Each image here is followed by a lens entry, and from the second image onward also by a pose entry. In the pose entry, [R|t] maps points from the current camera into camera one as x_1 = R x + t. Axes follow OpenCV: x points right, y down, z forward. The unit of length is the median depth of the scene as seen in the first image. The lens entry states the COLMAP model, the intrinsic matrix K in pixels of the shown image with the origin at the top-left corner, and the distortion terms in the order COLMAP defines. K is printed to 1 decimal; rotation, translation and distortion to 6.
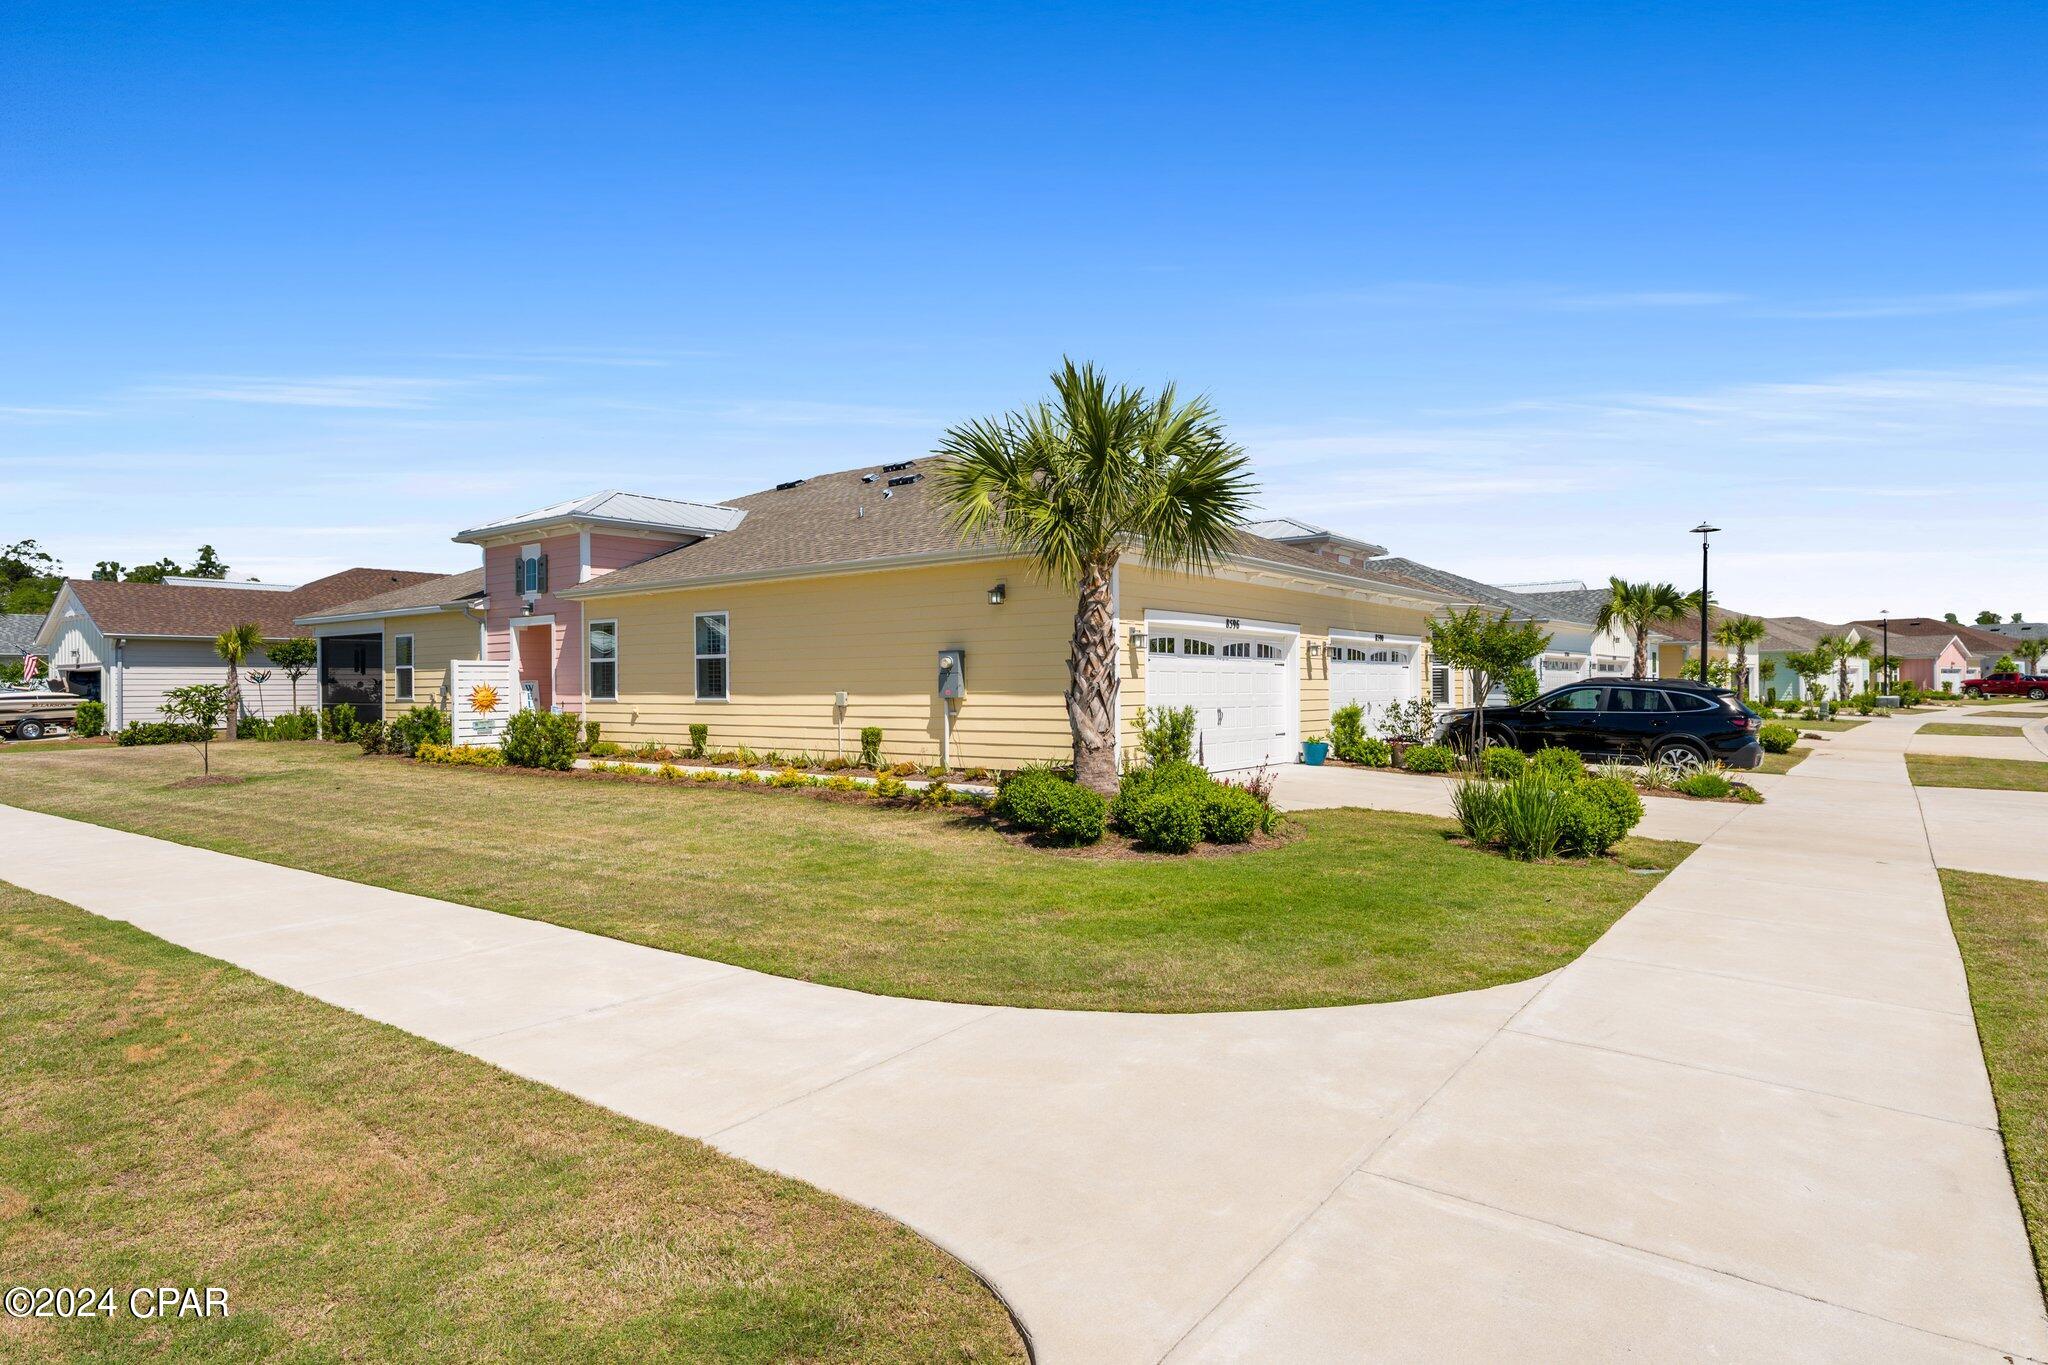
lens RADIAL K [[1156.1, 0, 1020.1], [0, 1156.1, 686.4], [0, 0, 1]] dist [0.000774, 0.000325]
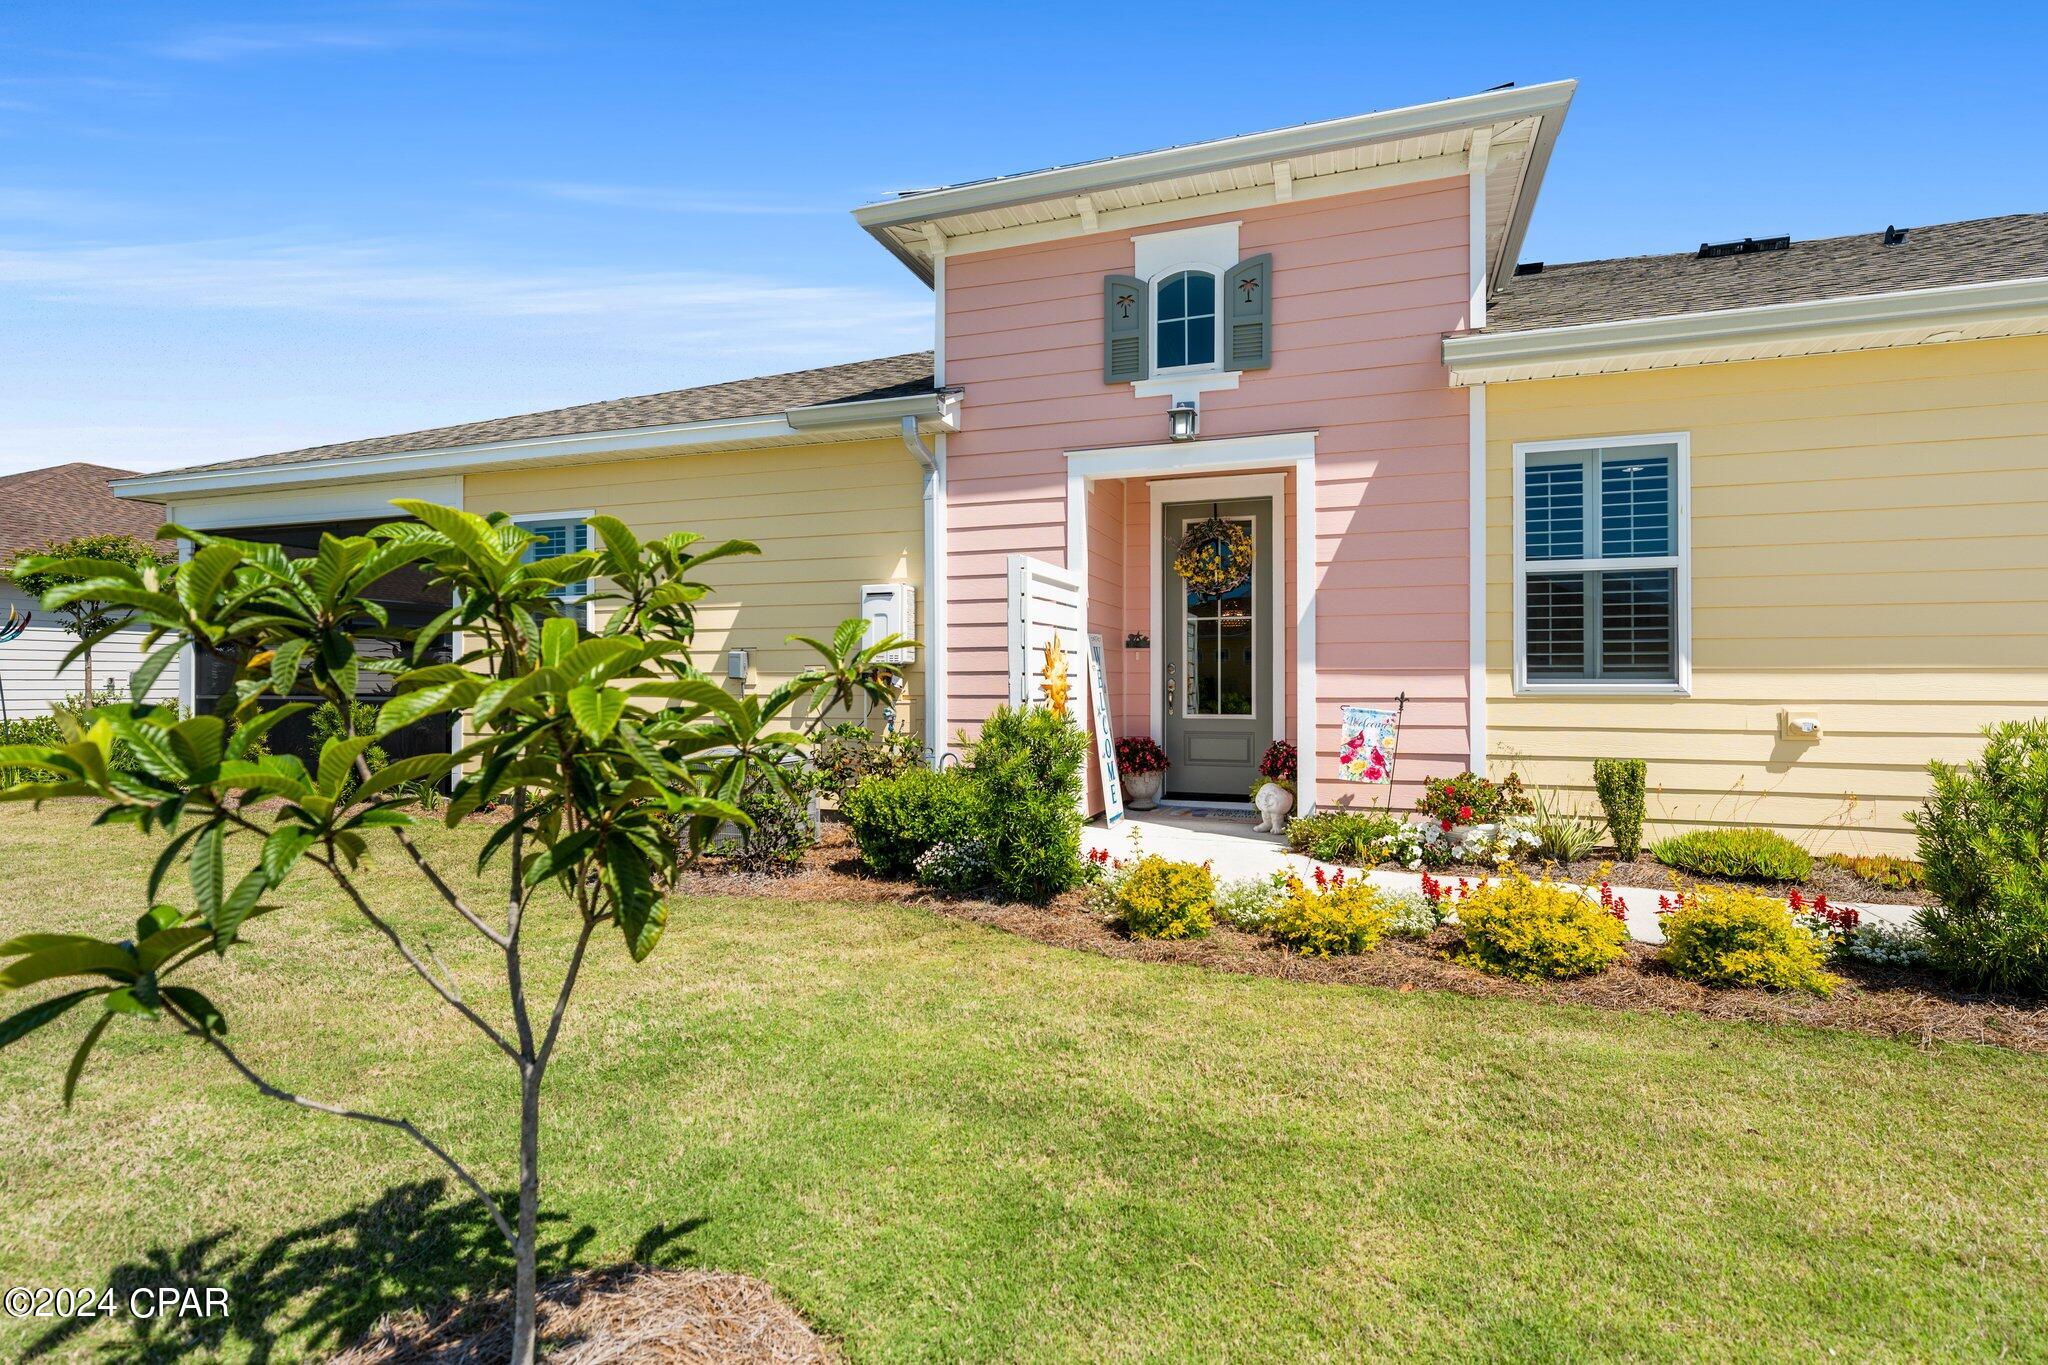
lens RADIAL K [[1001.8, 0, 1030.7], [0, 1001.8, 678.7], [0, 0, 1]] dist [0.004352, 0.000611]
pose [[0.949336, 0.003592, 0.314242, -0.612745], [-0.004124, 0.999991, 0.001027, 0.009448], [-0.314235, -0.002271, 0.949342, 0.807309]]
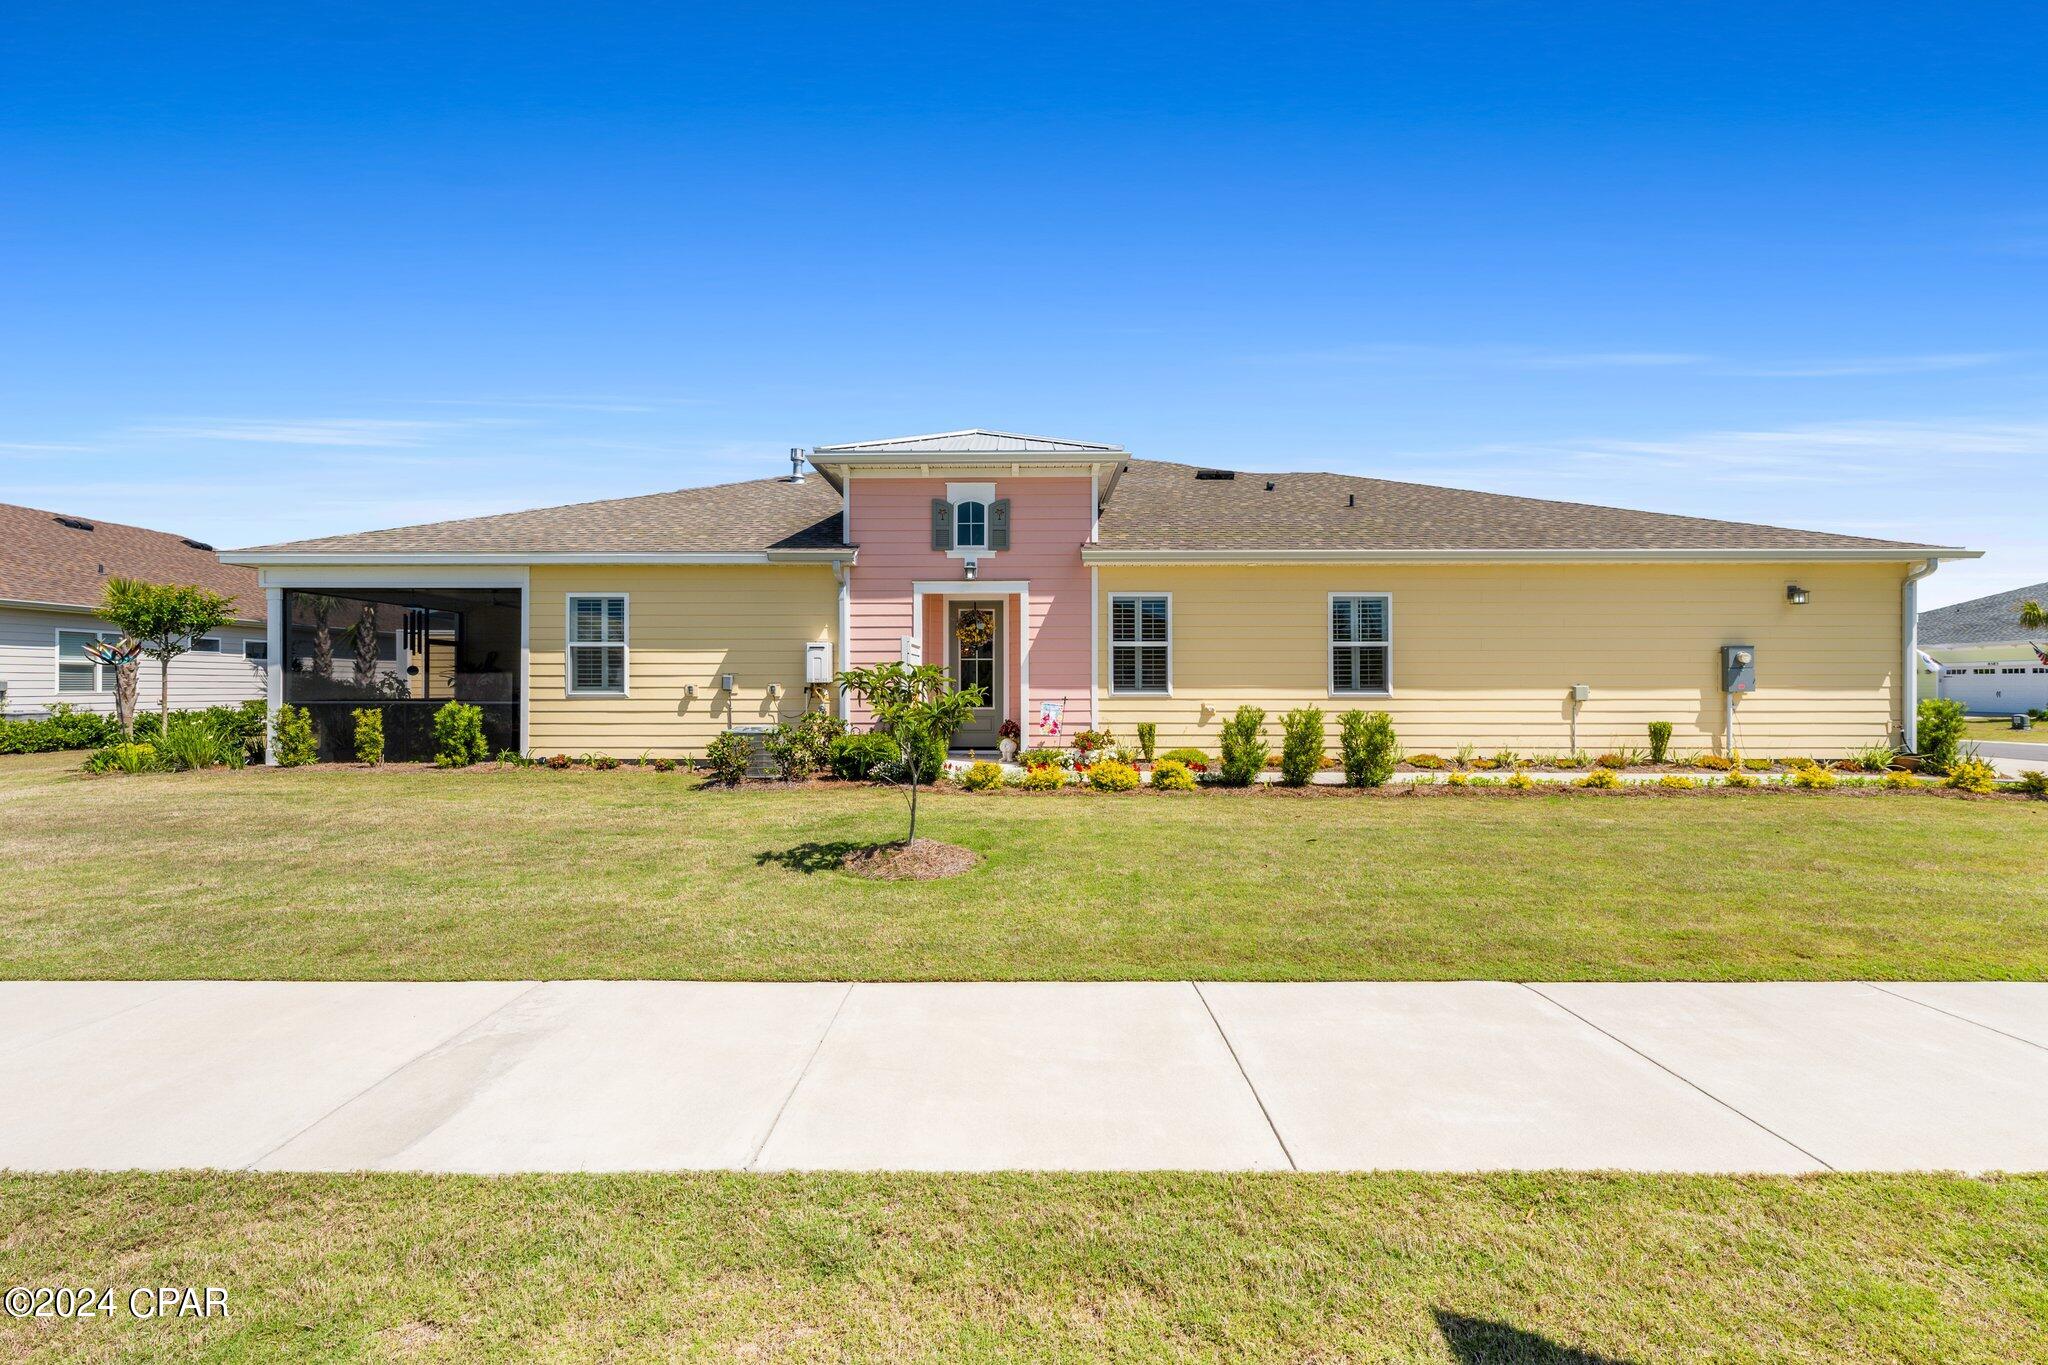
lens RADIAL K [[845.1, 0, 1021.8], [0, 845.1, 689.0], [0, 0, 1]] dist [0.001639, -0.000756]
pose [[0.795673, 0.000115, 0.605726, -0.792131], [-0.005372, 0.999962, 0.006866, 0.004336], [-0.605702, -0.008717, 0.795644, 0.608419]]
